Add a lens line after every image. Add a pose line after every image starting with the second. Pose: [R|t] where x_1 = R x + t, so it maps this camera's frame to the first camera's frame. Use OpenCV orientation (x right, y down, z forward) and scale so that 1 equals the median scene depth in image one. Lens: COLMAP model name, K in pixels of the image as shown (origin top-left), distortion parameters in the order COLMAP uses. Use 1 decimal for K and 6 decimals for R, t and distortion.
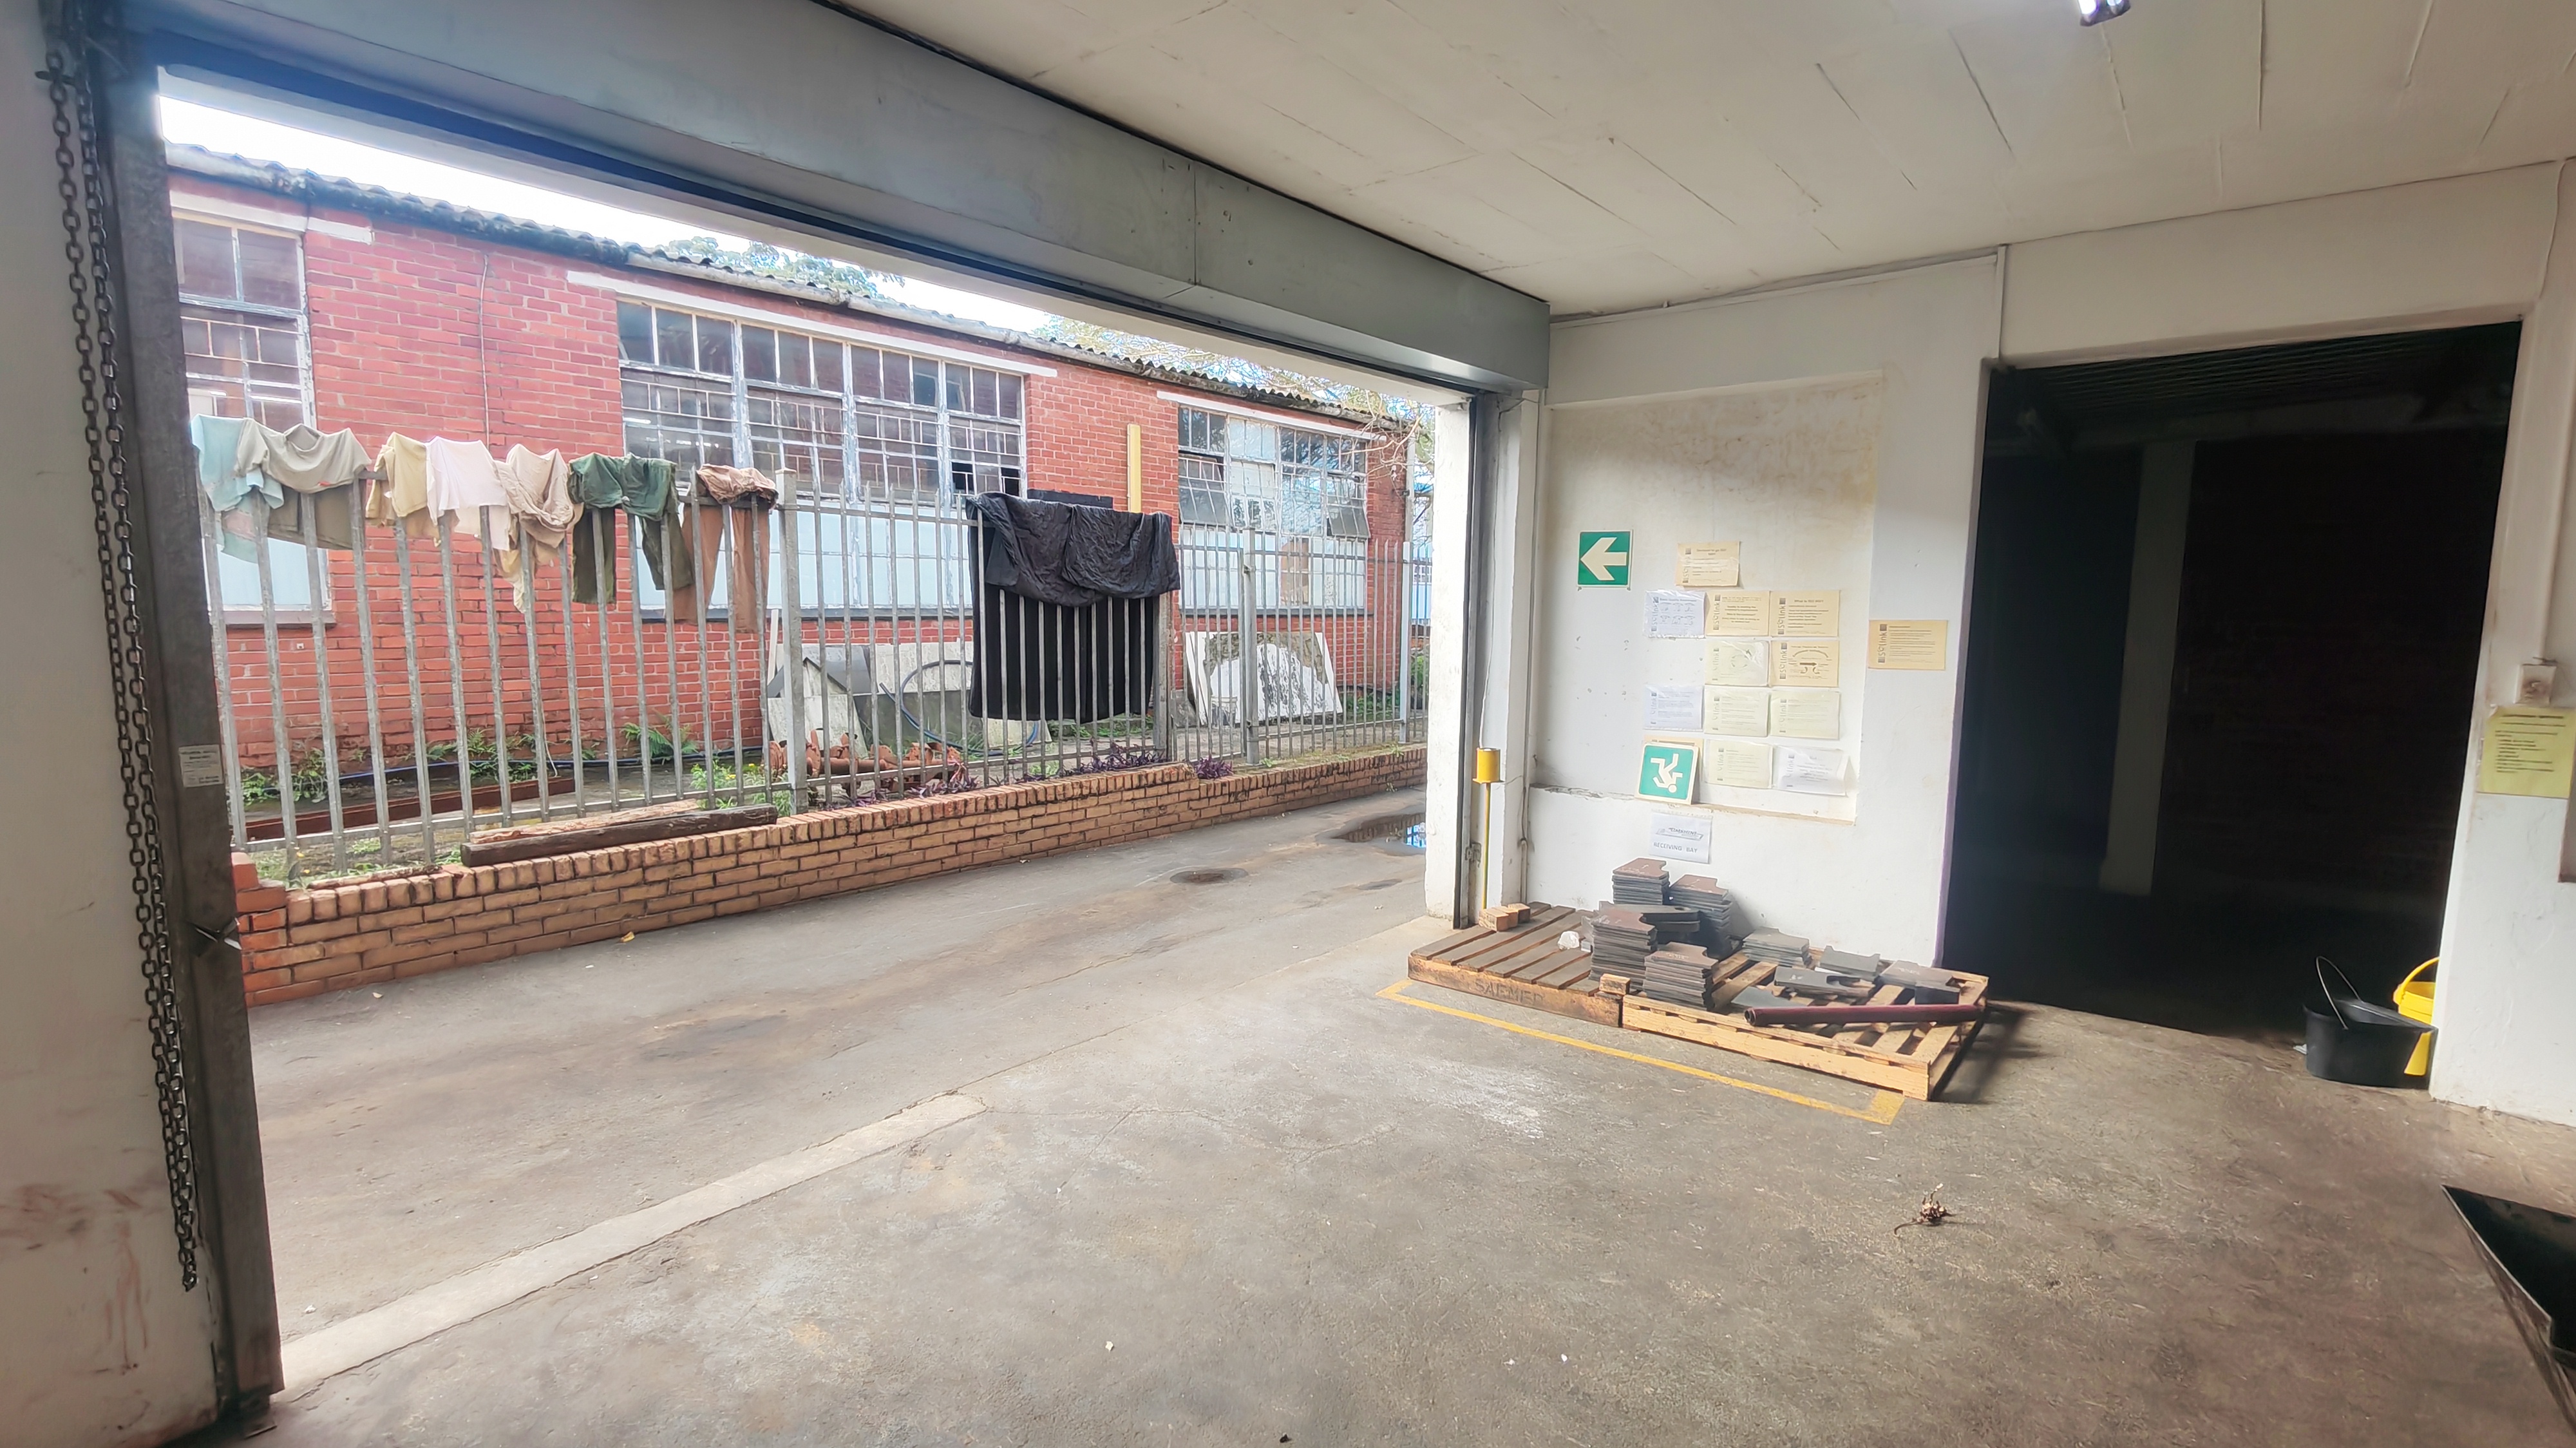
lens RADIAL K [[1184.4, 0, 1289.5], [0, 1184.4, 732.7], [0, 0, 1]] dist [-0.001289, -0.001210]
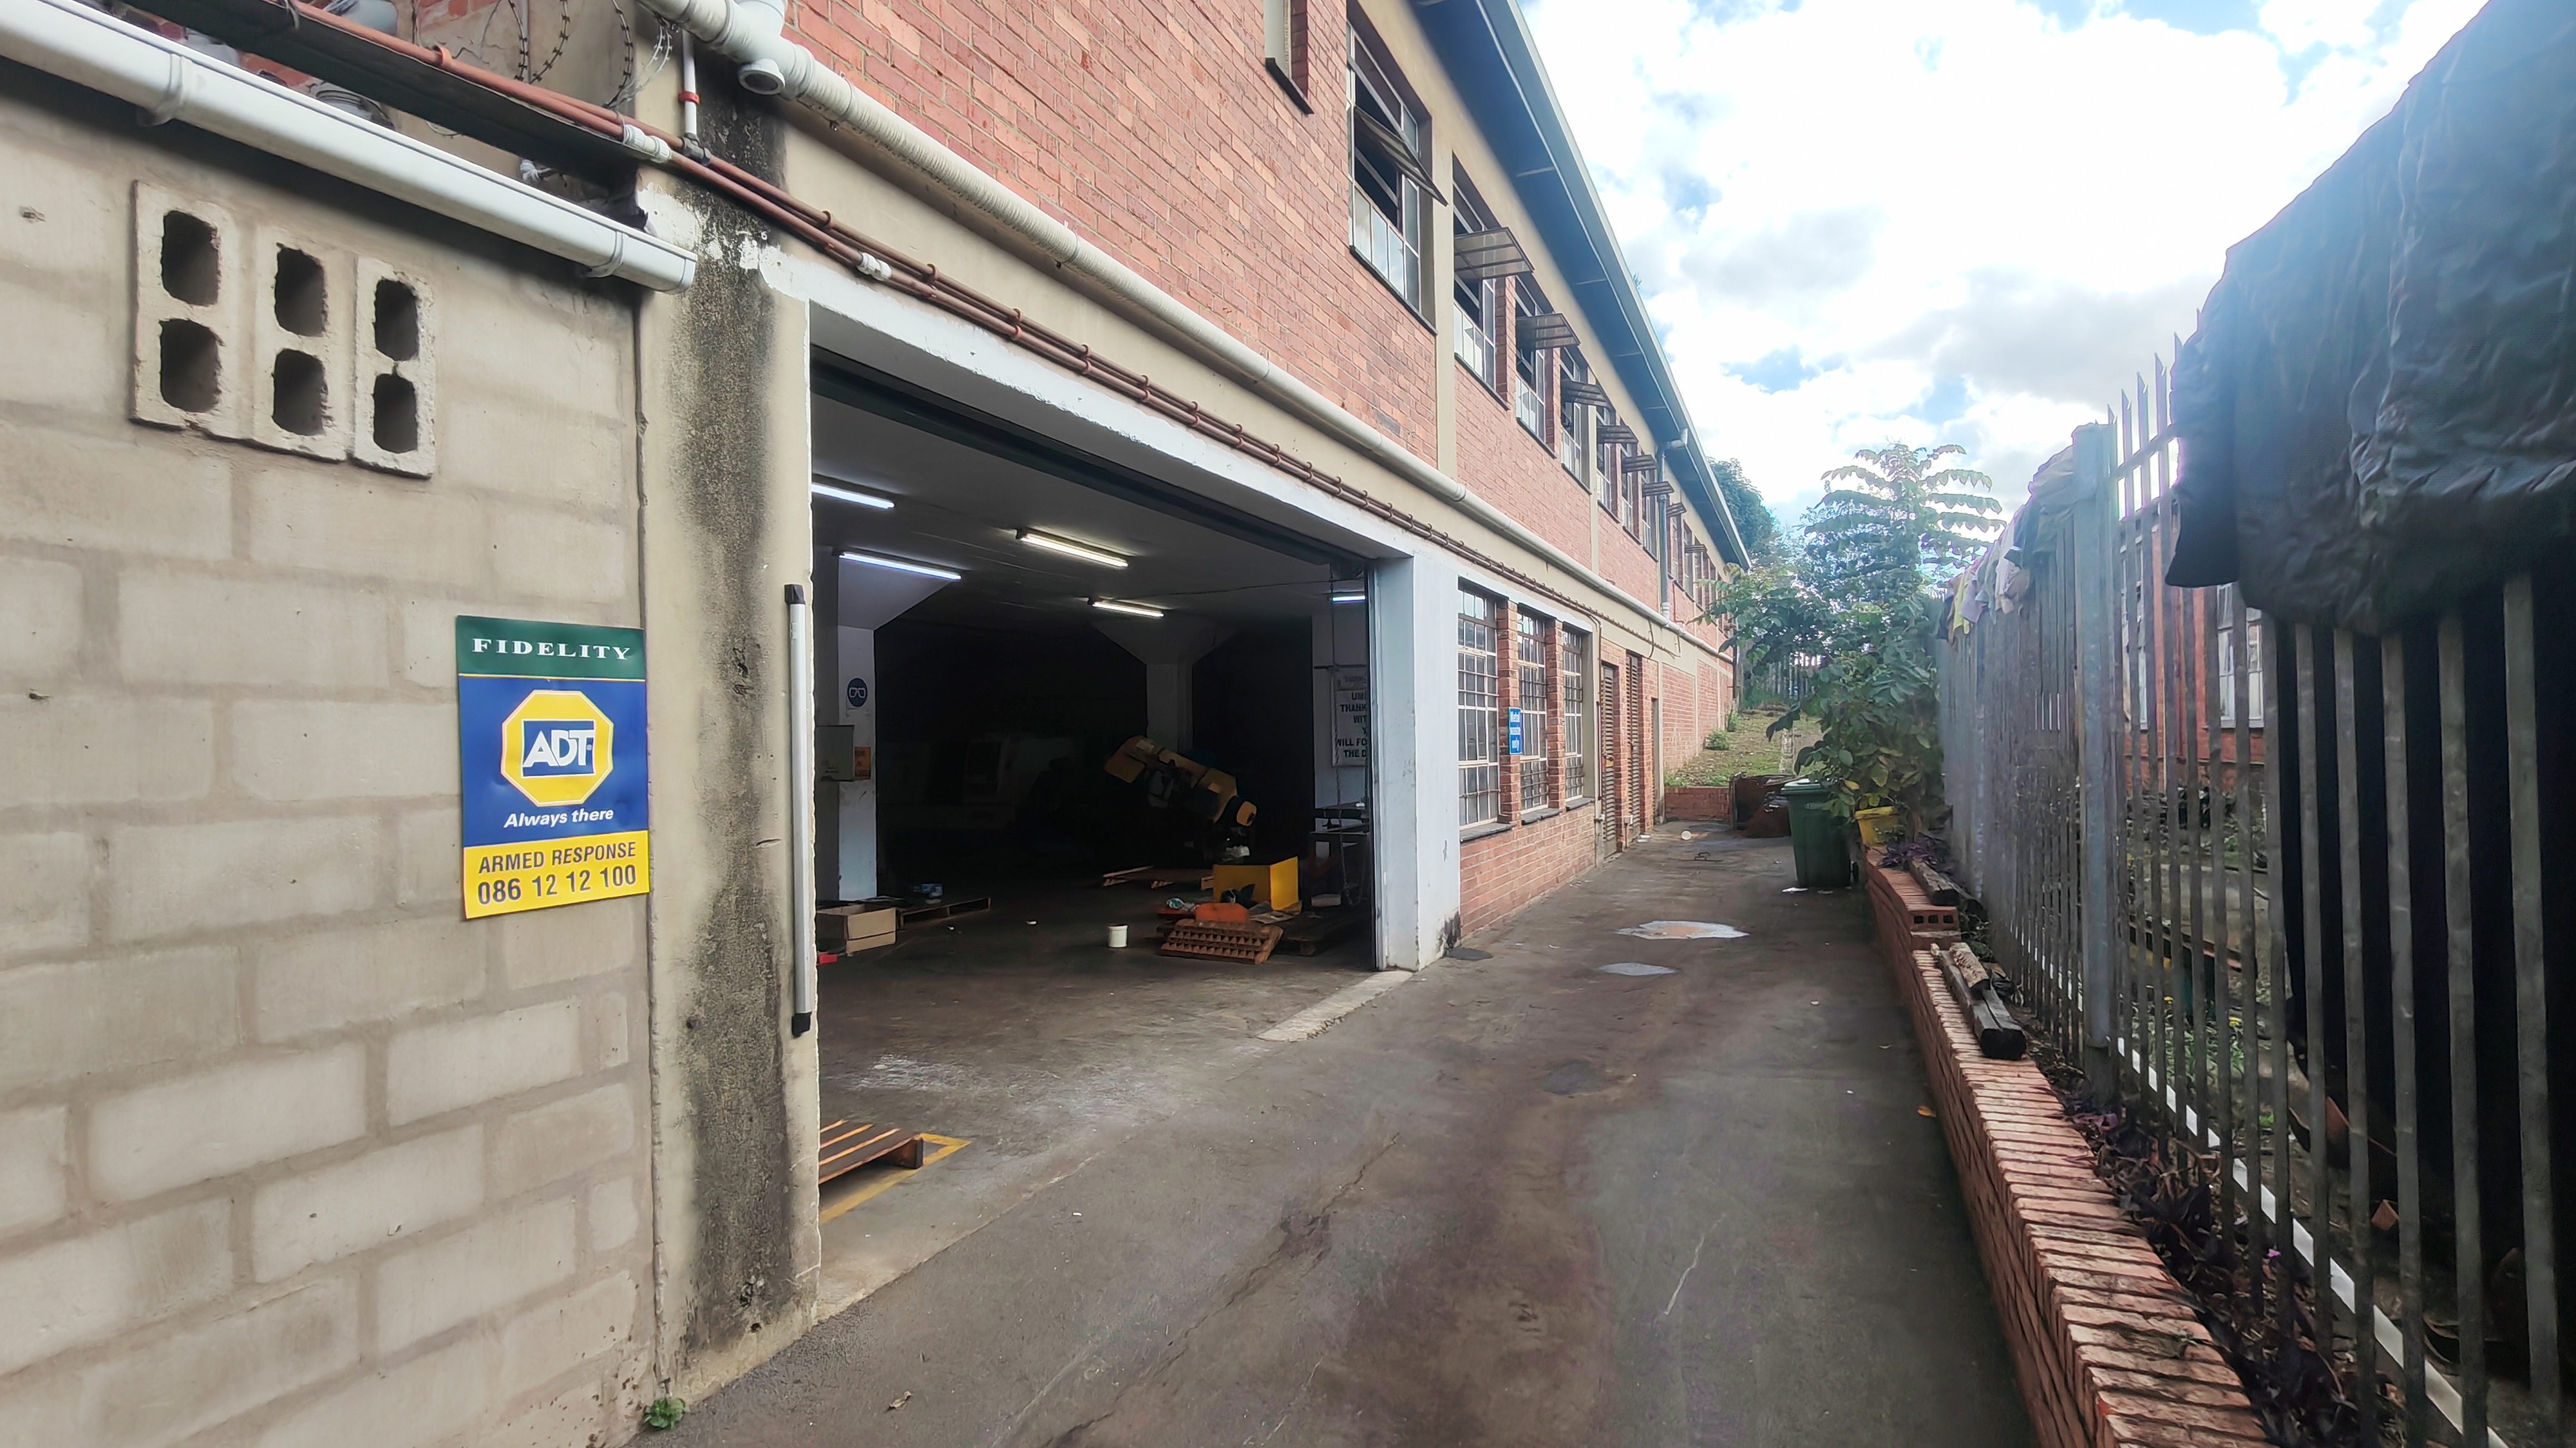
lens RADIAL K [[1184.4, 0, 1289.5], [0, 1184.4, 732.7], [0, 0, 1]] dist [-0.001289, -0.001210]
pose [[-0.969004, 0.004404, -0.247008, 0.058794], [-0.020730, 0.994865, 0.099061, -0.172055], [0.246176, 0.101111, -0.963937, 1.859108]]
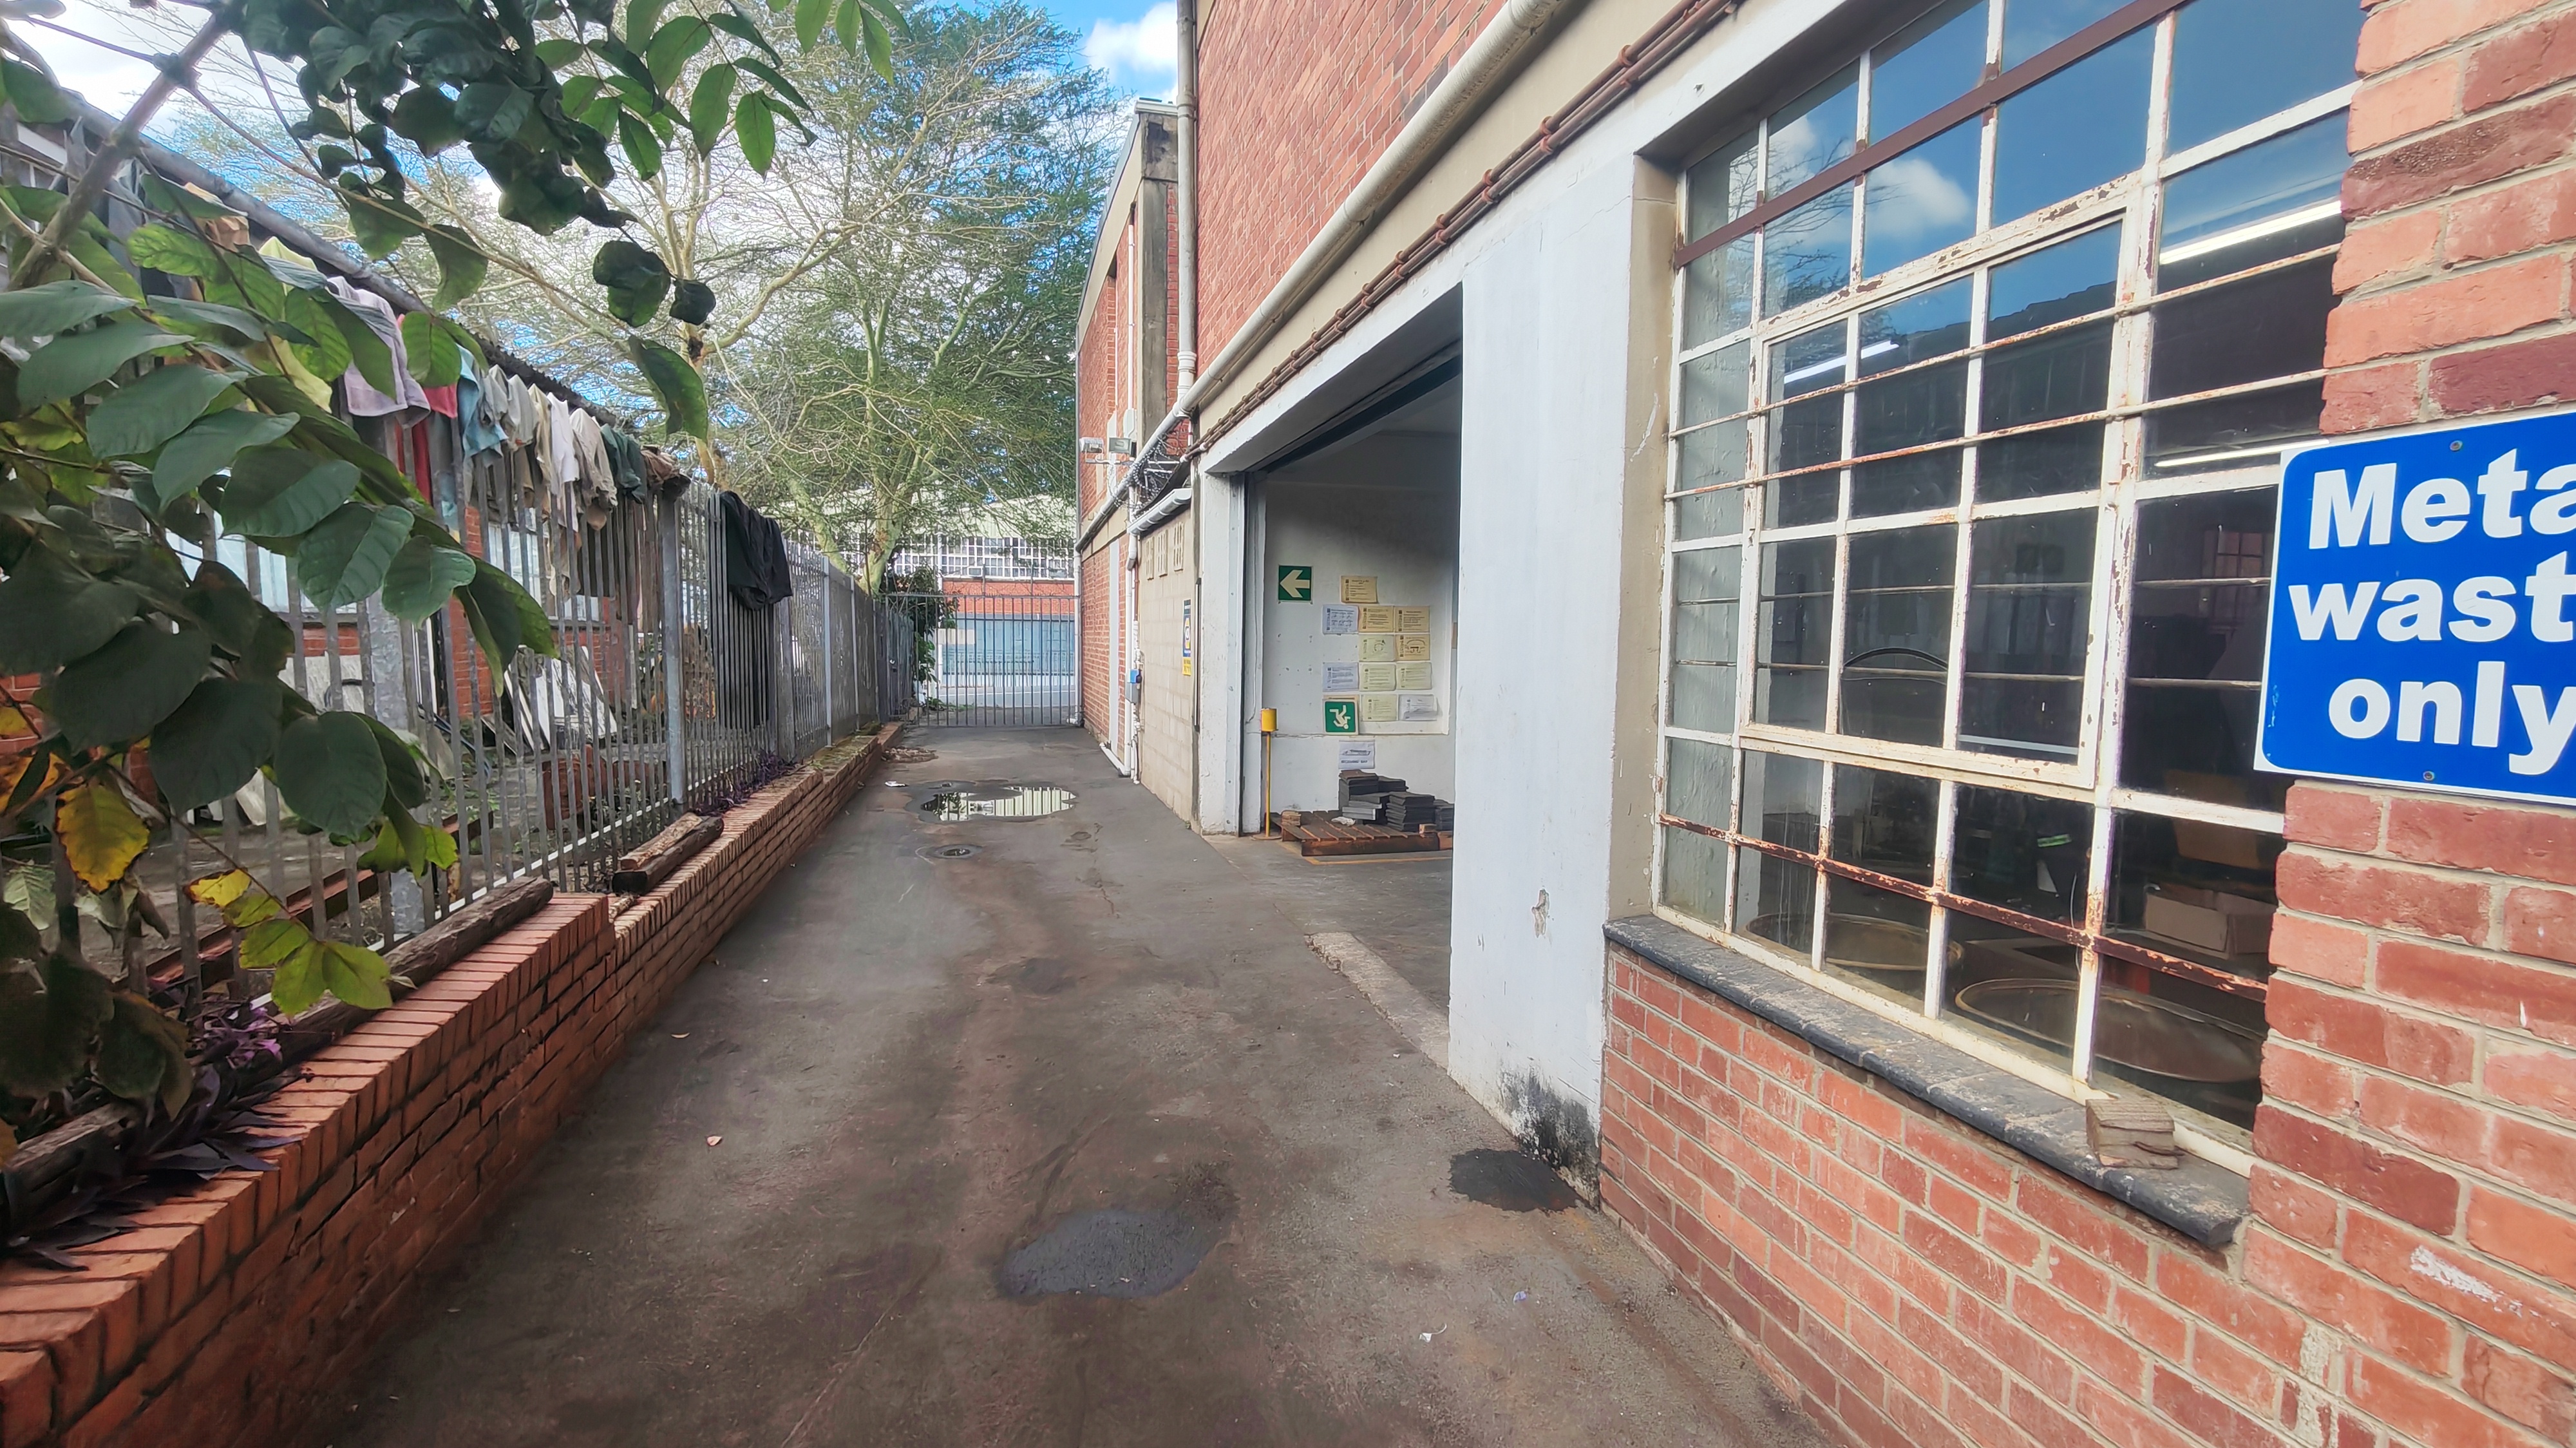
lens RADIAL K [[1184.4, 0, 1289.5], [0, 1184.4, 732.7], [0, 0, 1]] dist [-0.001289, -0.001210]
pose [[0.604065, -0.069010, 0.793942, -1.145010], [0.082904, 0.996280, 0.023520, 0.012592], [-0.792611, 0.051614, 0.607539, 0.084232]]
